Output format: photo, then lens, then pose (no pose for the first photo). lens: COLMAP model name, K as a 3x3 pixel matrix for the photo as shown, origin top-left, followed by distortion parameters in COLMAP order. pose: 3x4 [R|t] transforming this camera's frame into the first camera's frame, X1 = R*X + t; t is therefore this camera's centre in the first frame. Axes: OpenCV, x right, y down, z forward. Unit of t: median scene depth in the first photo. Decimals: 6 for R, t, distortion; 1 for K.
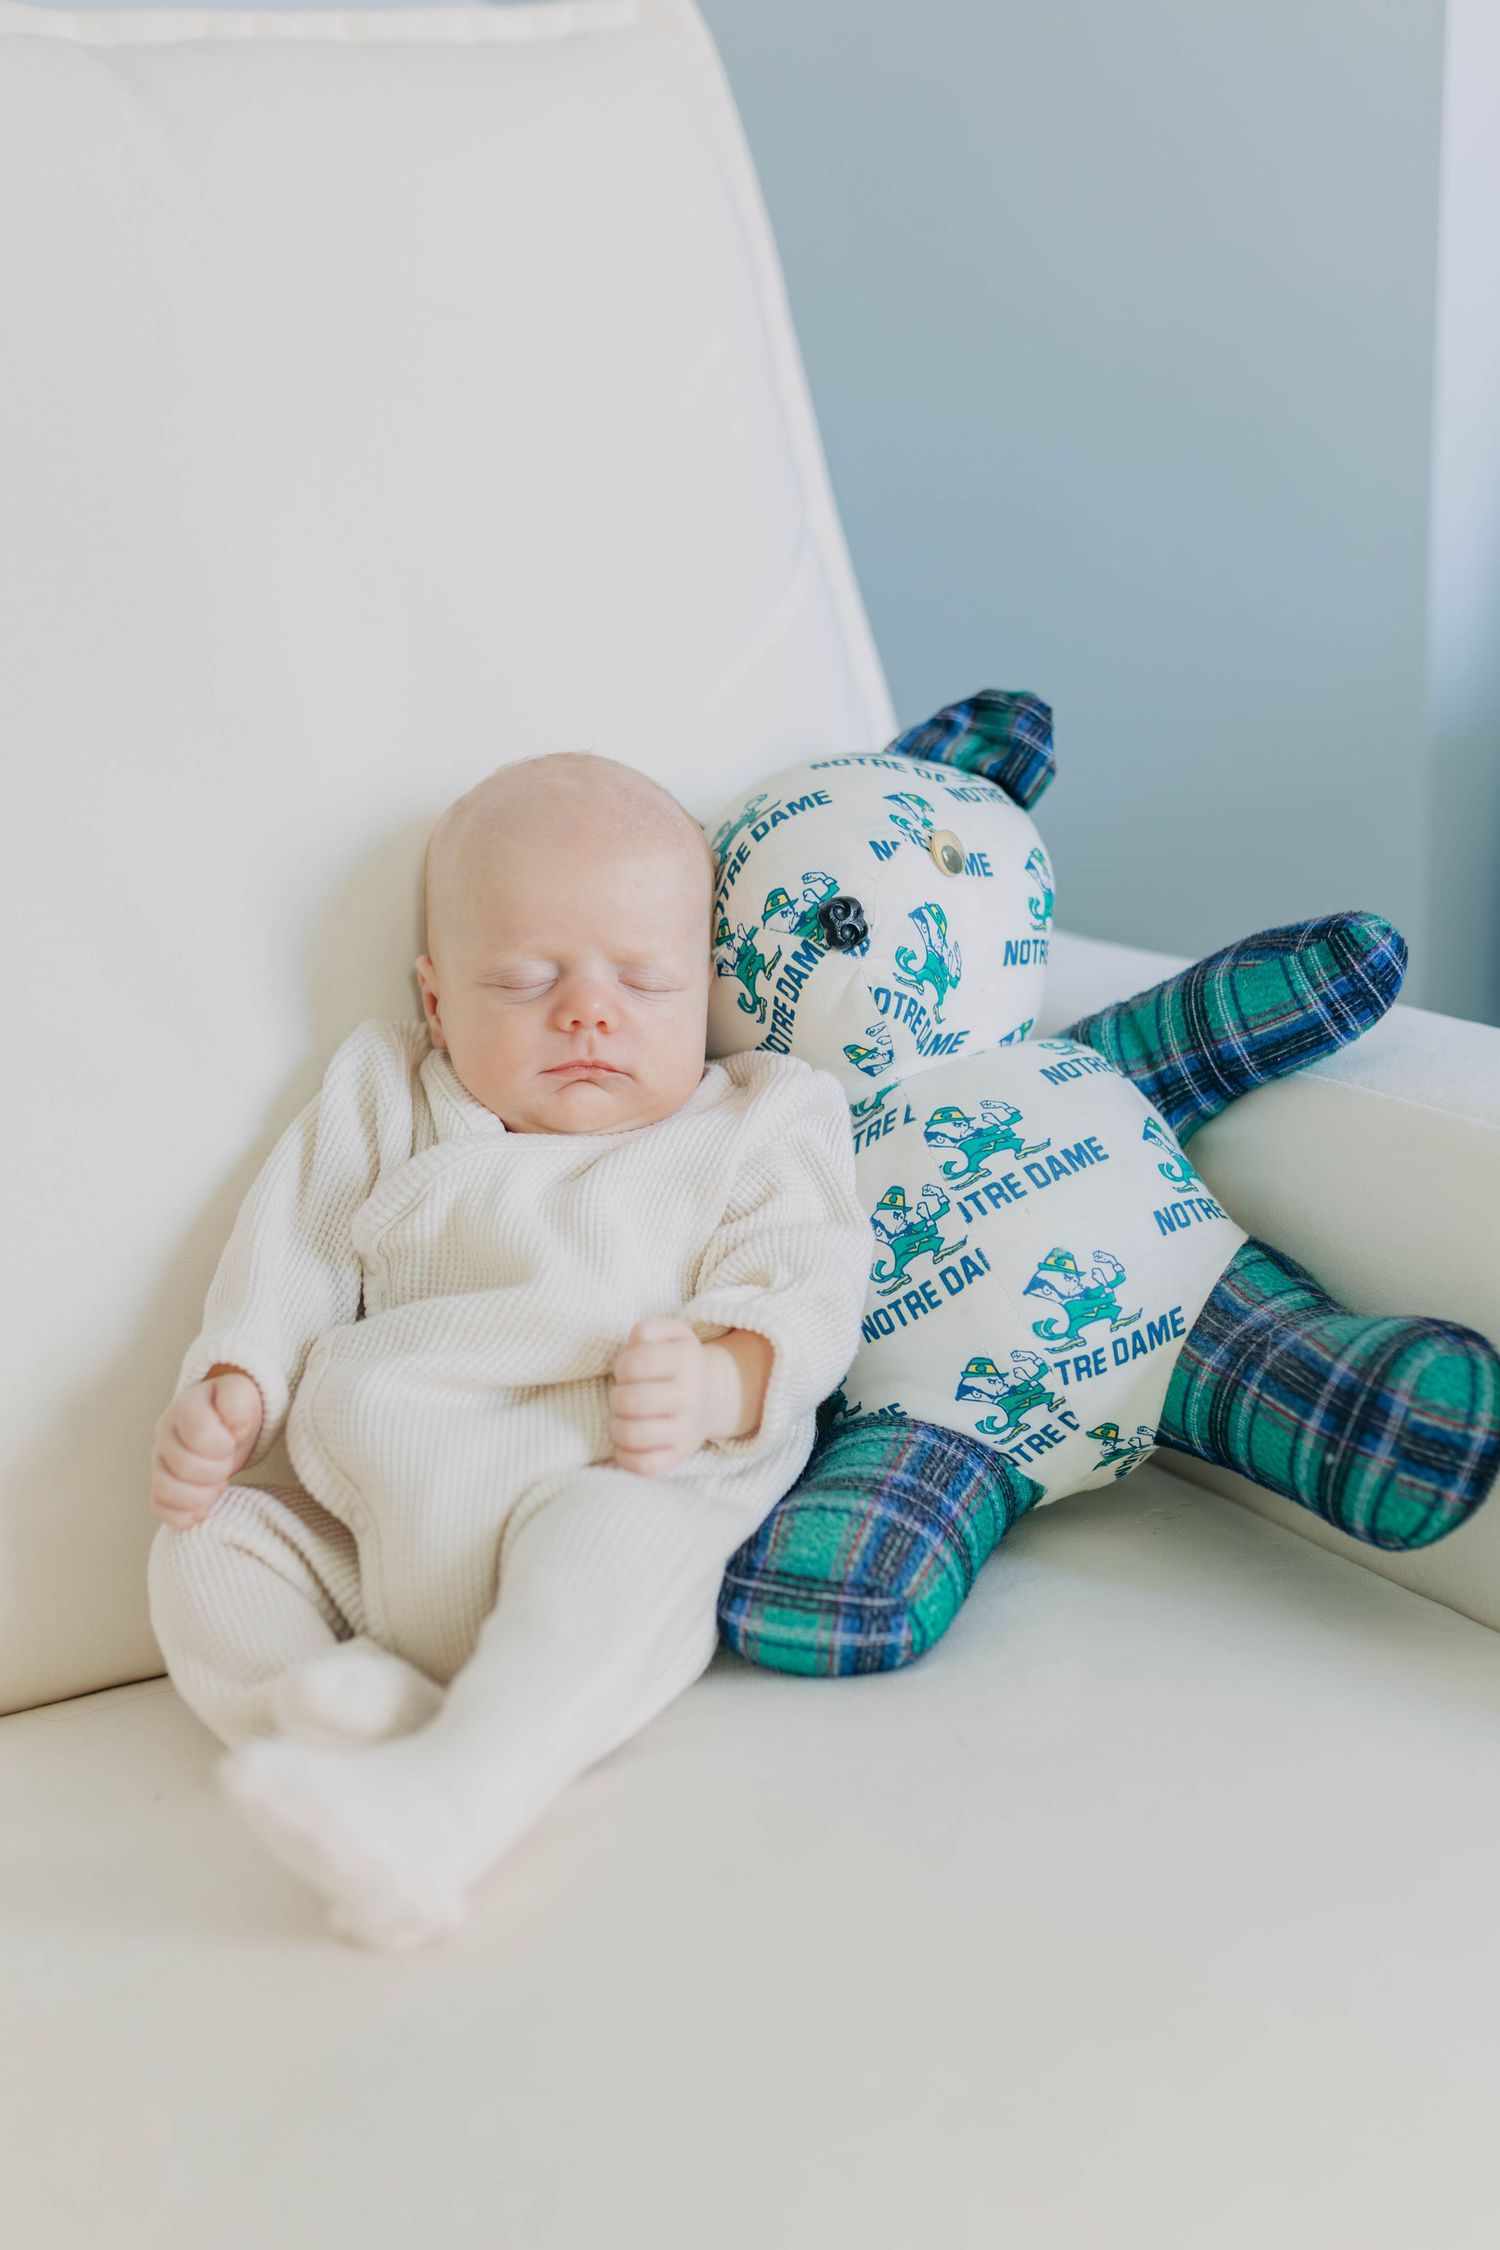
lens RADIAL K [[2244.4, 0, 750.0], [0, 2244.4, 1125.0], [0, 0, 1]] dist [-0.007912, 0.000493]
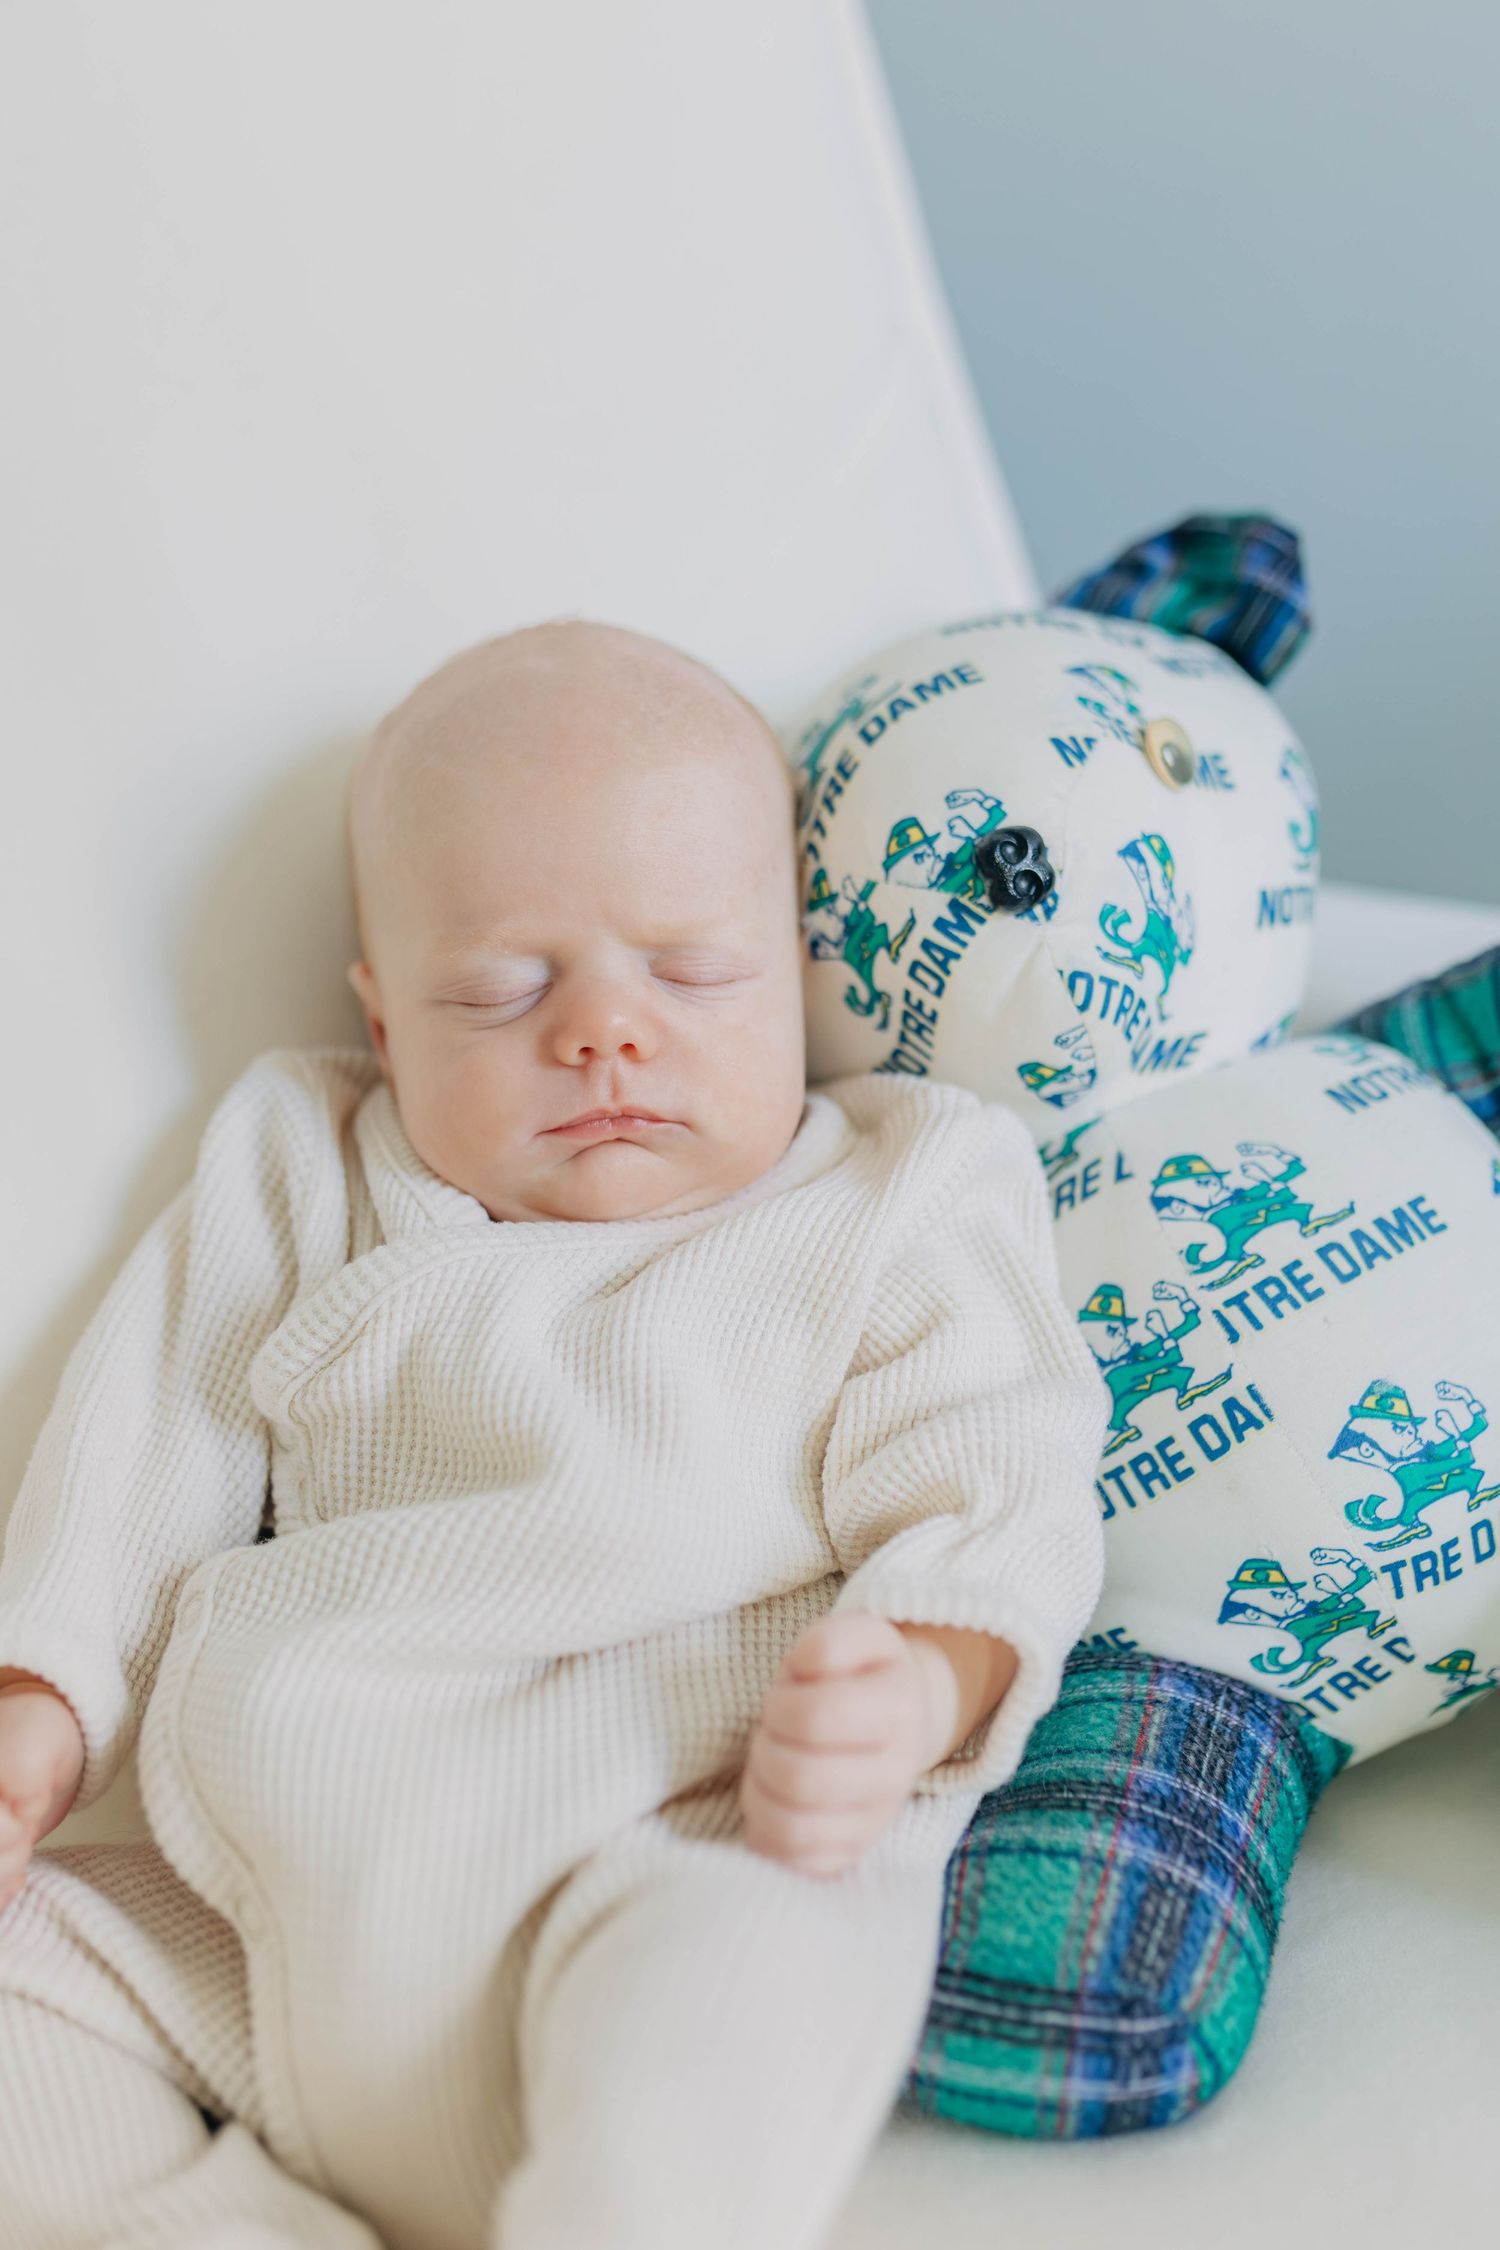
lens RADIAL K [[2244.4, 0, 750.0], [0, 2244.4, 1125.0], [0, 0, 1]] dist [-0.007912, 0.000493]
pose [[0.999348, -0.033287, -0.014000, -0.025670], [0.033488, 0.999336, 0.014349, -0.030092], [0.013513, -0.014808, 0.999799, 0.372482]]
